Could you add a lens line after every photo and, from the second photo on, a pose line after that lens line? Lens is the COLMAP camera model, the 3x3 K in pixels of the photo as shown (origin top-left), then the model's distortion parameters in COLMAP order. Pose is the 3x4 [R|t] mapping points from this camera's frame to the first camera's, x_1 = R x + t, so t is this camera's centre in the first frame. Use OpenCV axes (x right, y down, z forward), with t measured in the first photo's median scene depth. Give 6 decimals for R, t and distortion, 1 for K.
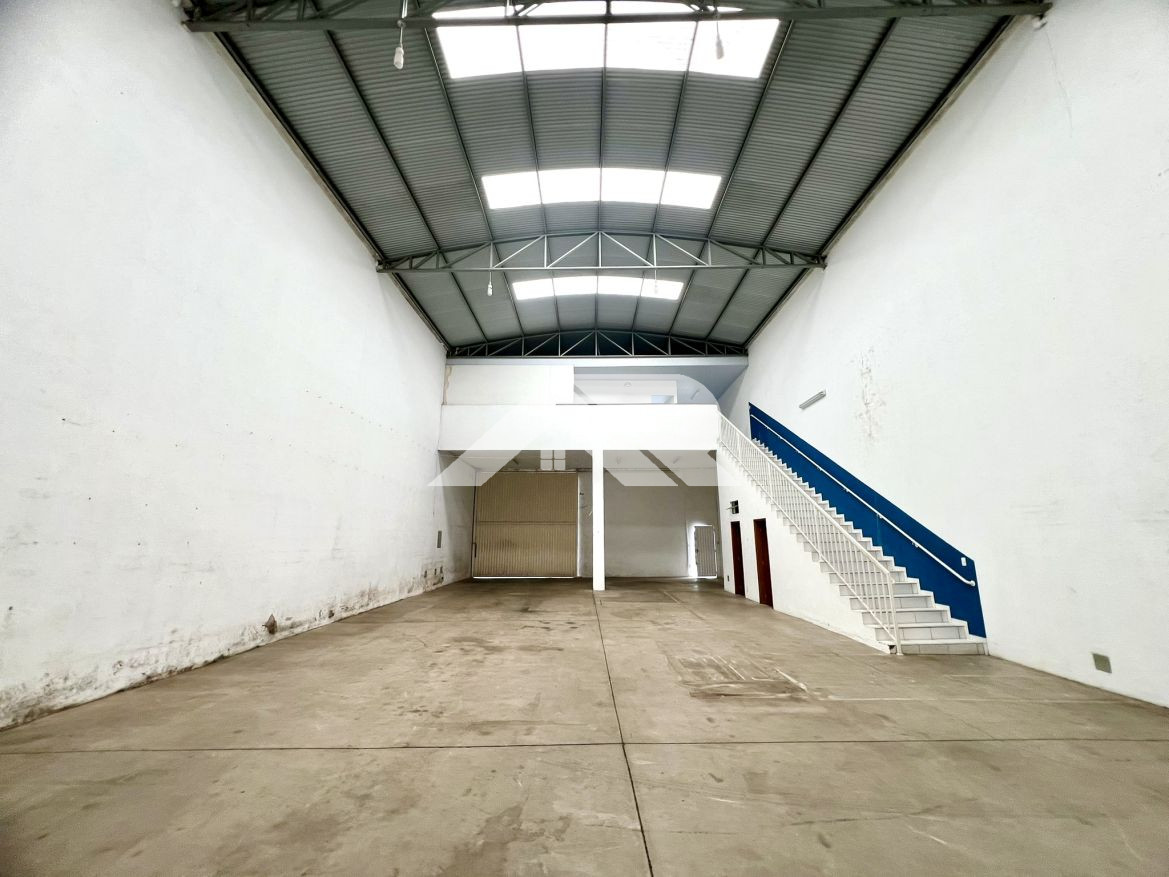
lens RADIAL K [[467.7, 0, 584.5], [0, 467.7, 438.5], [0, 0, 1]] dist [0.001228, -0.000162]
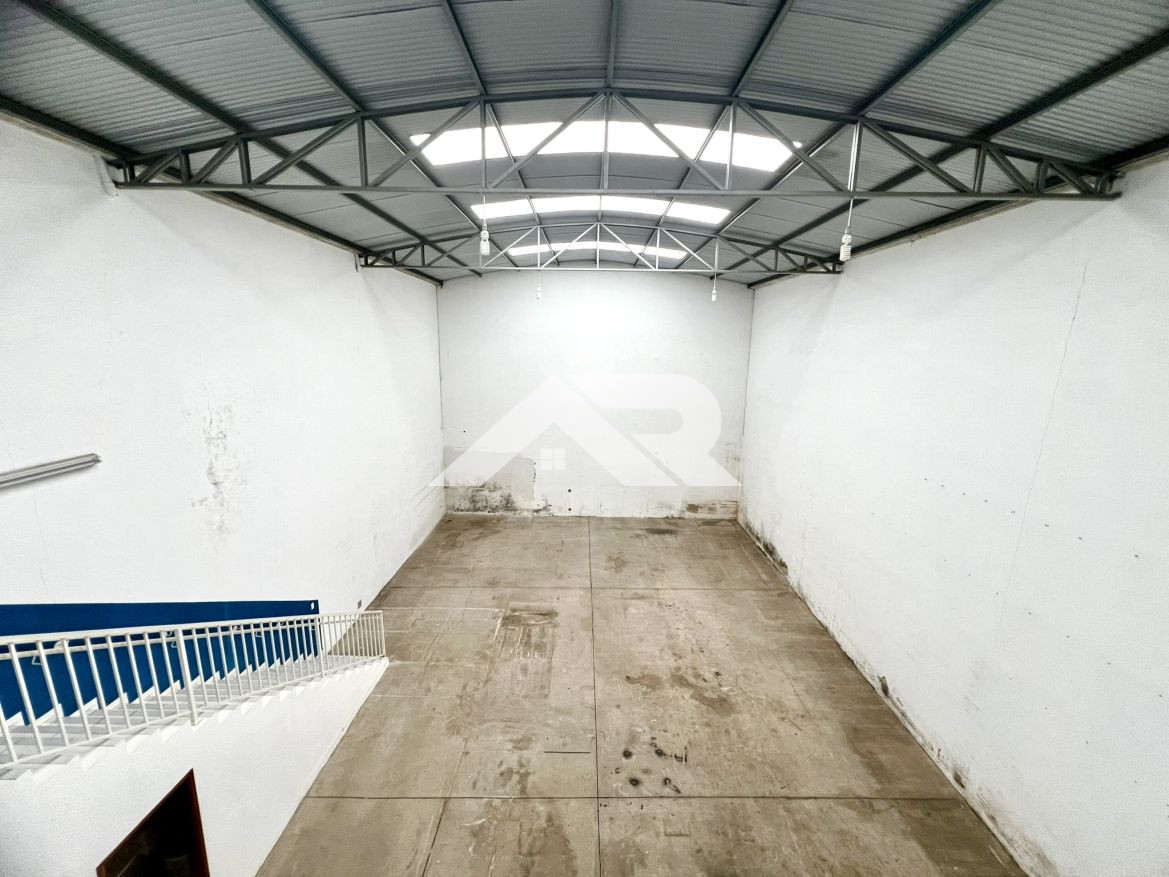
lens RADIAL K [[467.7, 0, 584.5], [0, 467.7, 438.5], [0, 0, 1]] dist [0.001228, -0.000162]
pose [[-0.999831, -0.018356, -0.001151, 0.123296], [-0.018344, 0.999787, -0.009439, -0.290662], [0.001324, -0.009416, -0.999955, 3.436434]]
